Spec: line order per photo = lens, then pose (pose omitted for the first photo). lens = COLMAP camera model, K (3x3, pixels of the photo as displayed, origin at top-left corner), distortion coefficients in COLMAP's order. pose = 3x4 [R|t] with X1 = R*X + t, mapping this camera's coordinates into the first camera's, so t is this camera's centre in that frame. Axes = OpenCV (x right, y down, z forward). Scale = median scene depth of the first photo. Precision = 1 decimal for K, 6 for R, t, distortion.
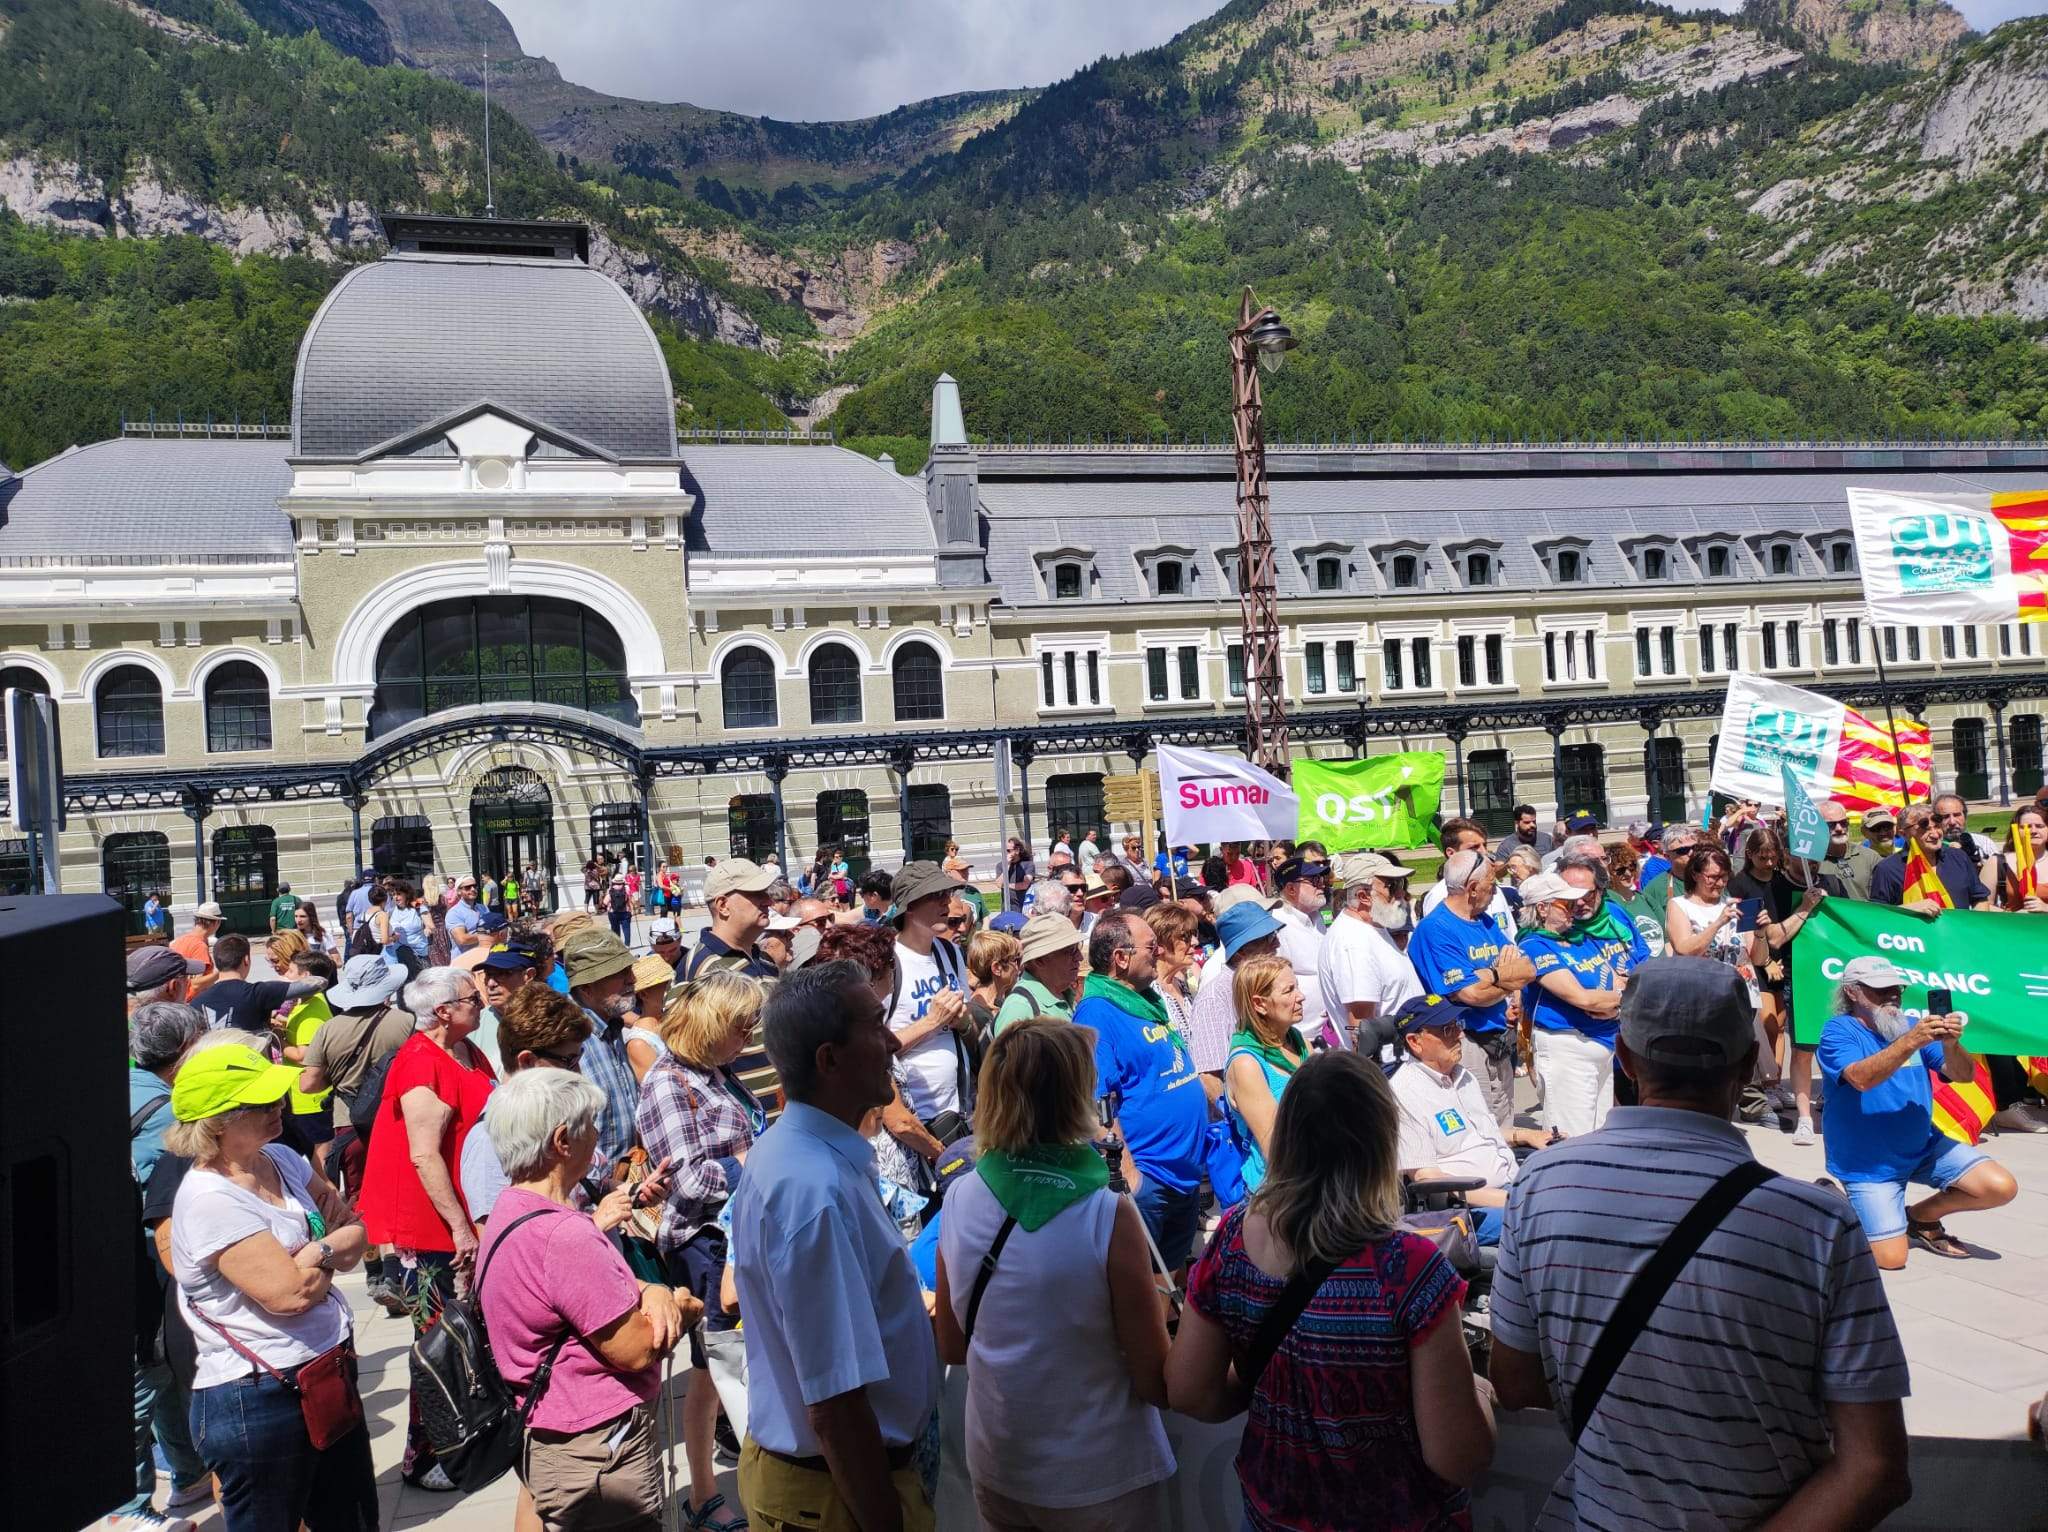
lens RADIAL K [[1439.5, 0, 1014.8], [0, 1439.5, 770.9], [0, 0, 1]] dist [0.024268, -0.006593]
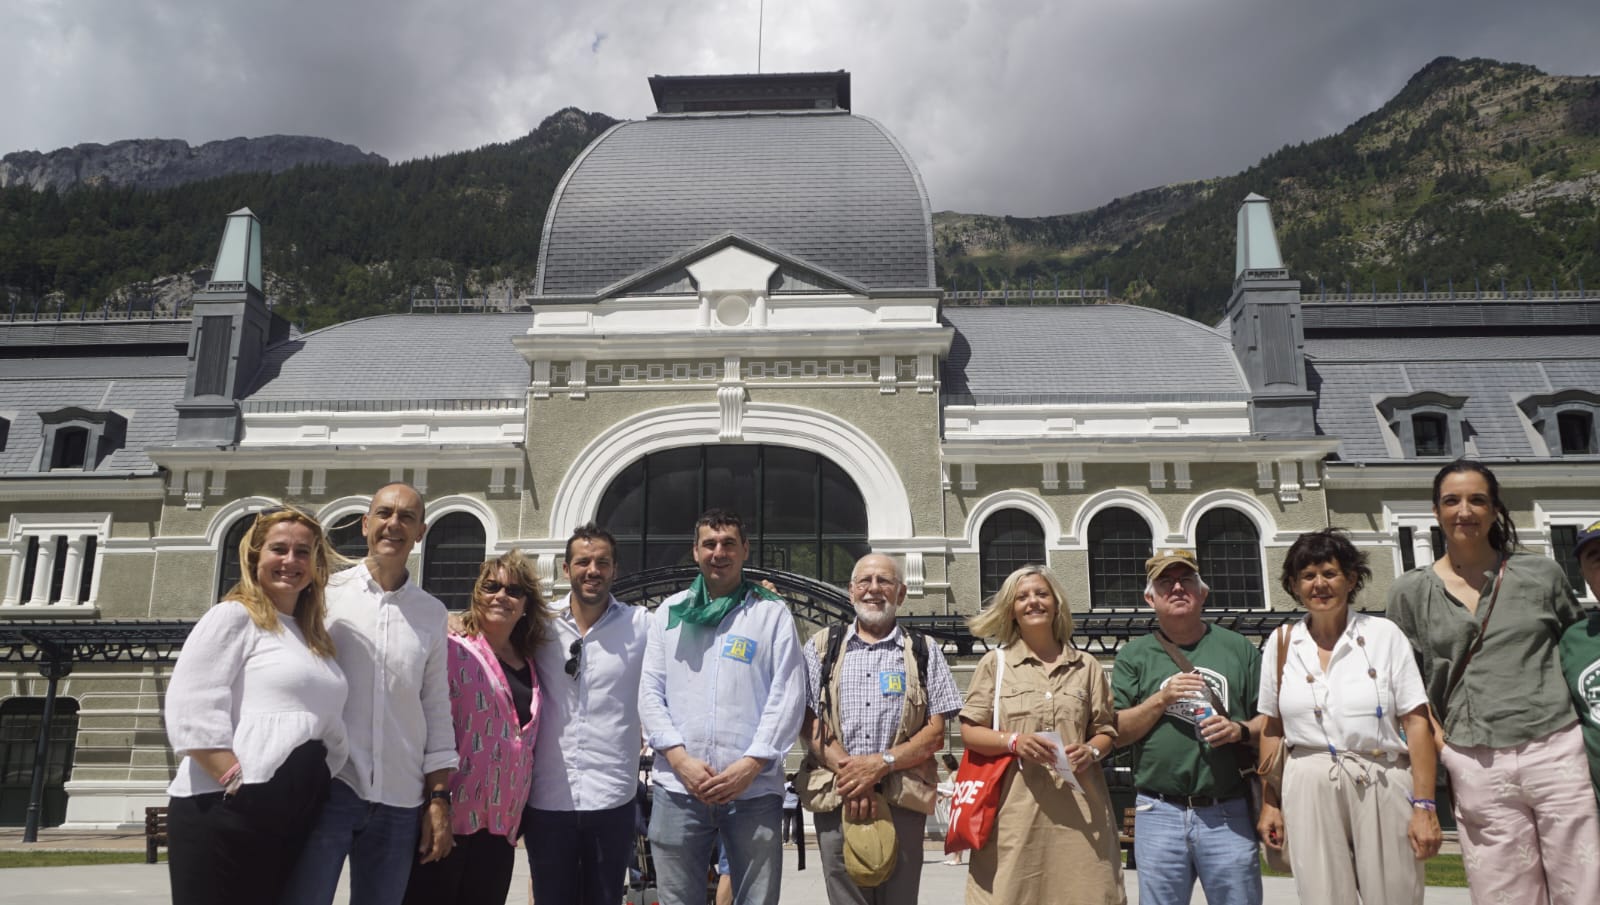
lens RADIAL K [[1120.5, 0, 809.4], [0, 1120.5, 460.3], [0, 0, 1]] dist [-0.007824, 0.009789]
pose [[0.944166, -0.026190, -0.328426, -0.081613], [-0.054718, 0.970527, -0.234699, 0.039976], [0.324893, 0.239565, 0.914906, 0.361550]]
